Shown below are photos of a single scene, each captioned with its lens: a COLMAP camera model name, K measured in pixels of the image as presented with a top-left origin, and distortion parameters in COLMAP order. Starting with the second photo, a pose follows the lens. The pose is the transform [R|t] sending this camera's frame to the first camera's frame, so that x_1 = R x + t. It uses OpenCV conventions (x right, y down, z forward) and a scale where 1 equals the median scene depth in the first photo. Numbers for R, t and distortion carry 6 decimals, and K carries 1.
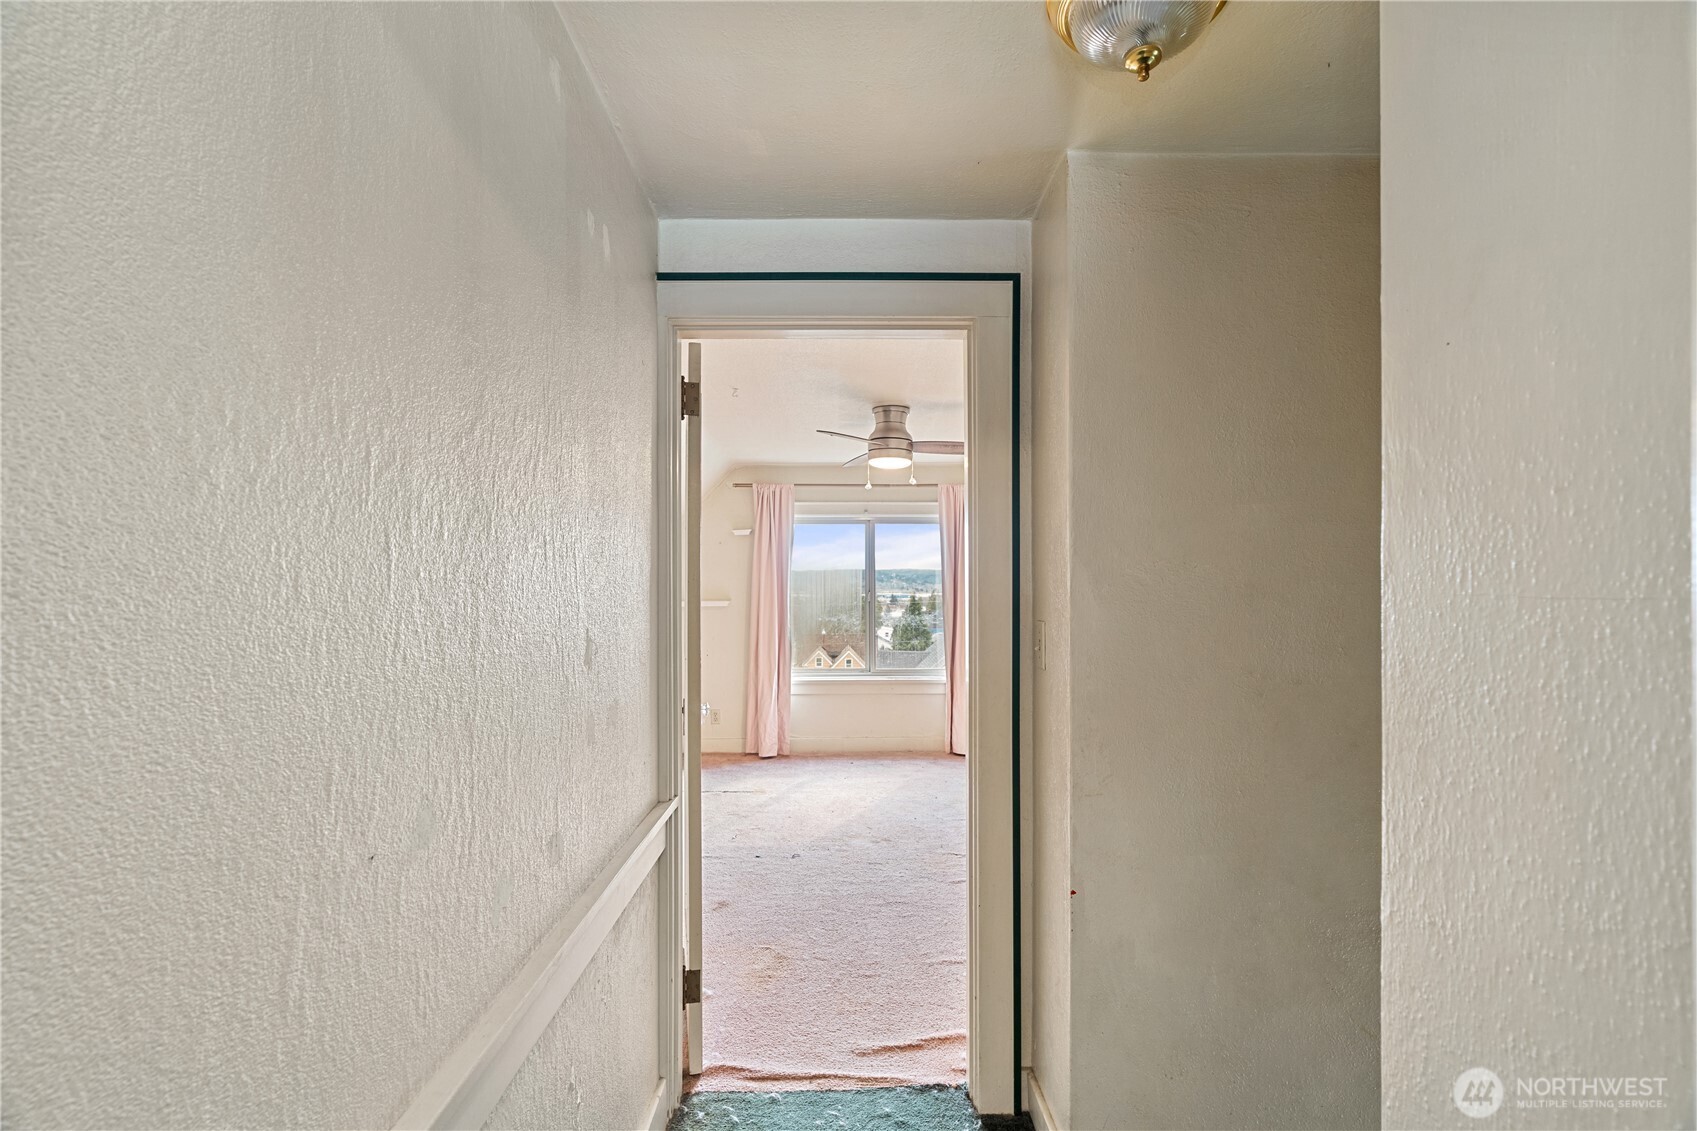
lens RADIAL K [[786.9, 0, 850.4], [0, 786.9, 611.3], [0, 0, 1]] dist [-0.002178, -0.000102]
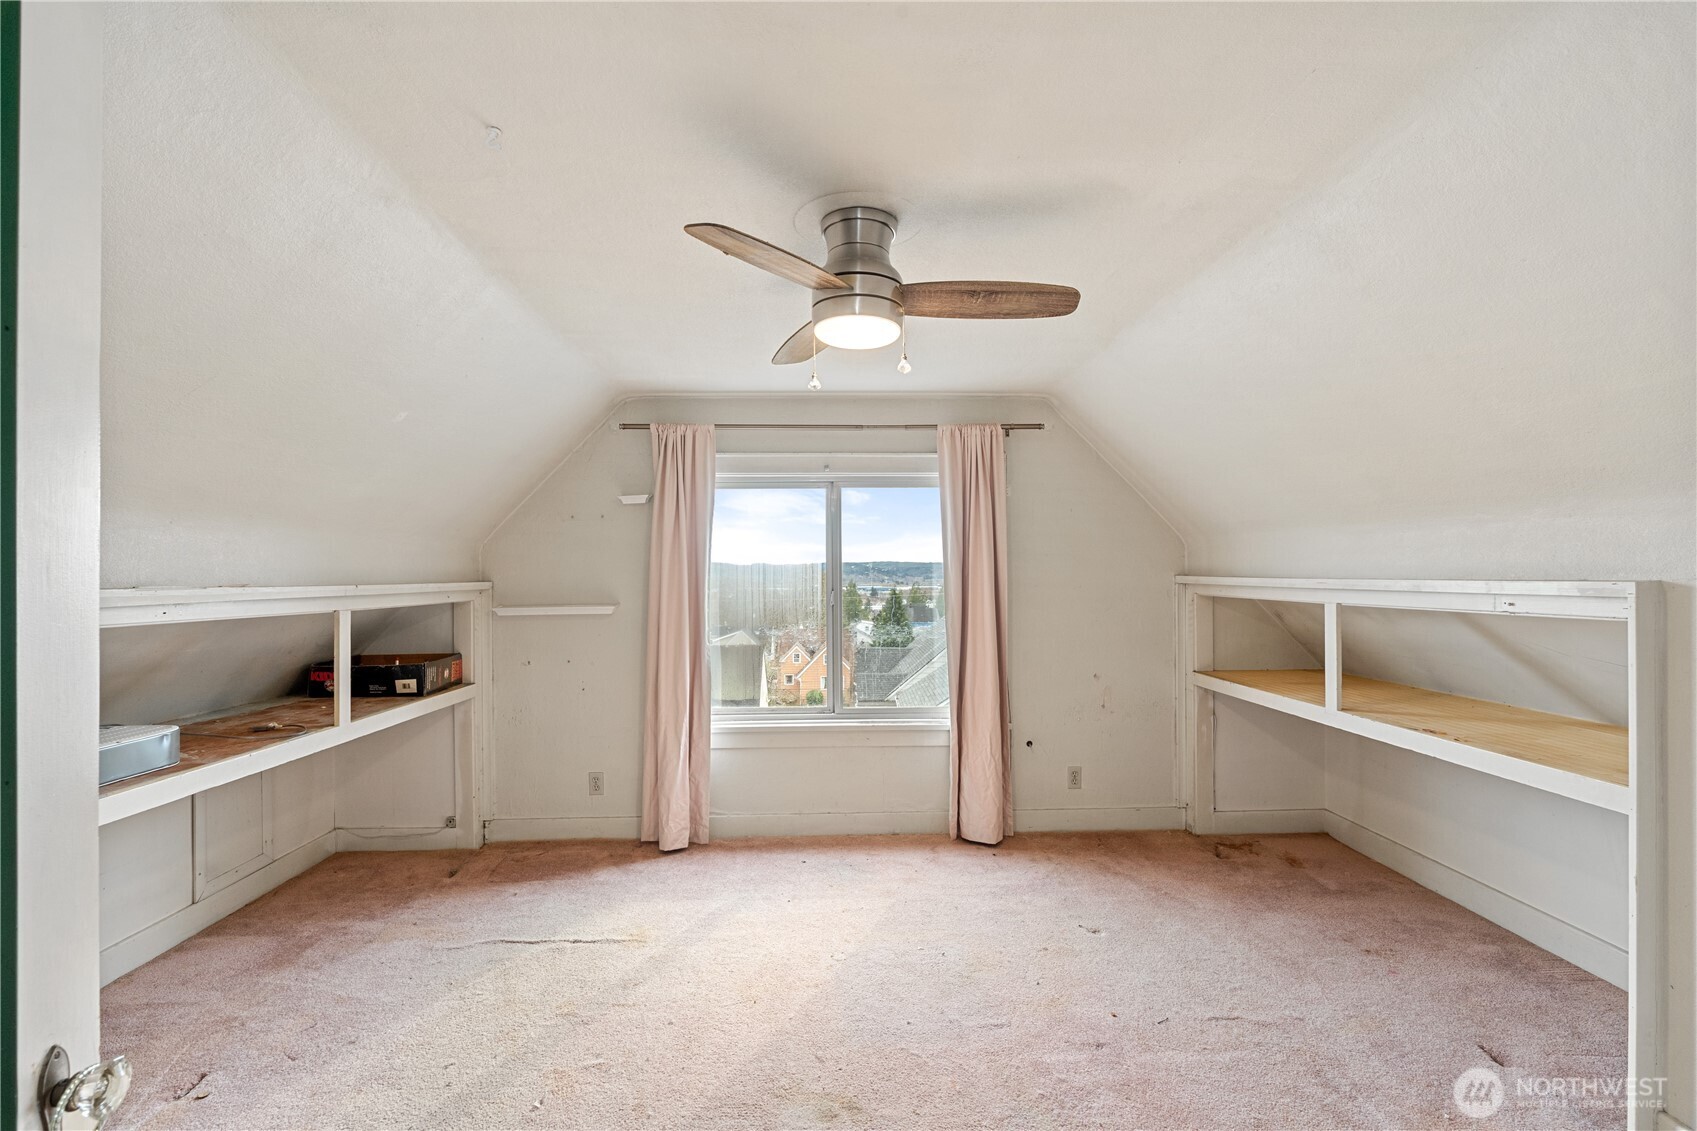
lens RADIAL K [[764.5, 0, 844.6], [0, 764.5, 570.7], [0, 0, 1]] dist [-0.001826, 0.000038]
pose [[0.999870, 0.000209, 0.016130, 0.024409], [0.000481, 0.999087, -0.042710, -0.014746], [-0.016125, 0.042712, 0.998957, 0.369078]]
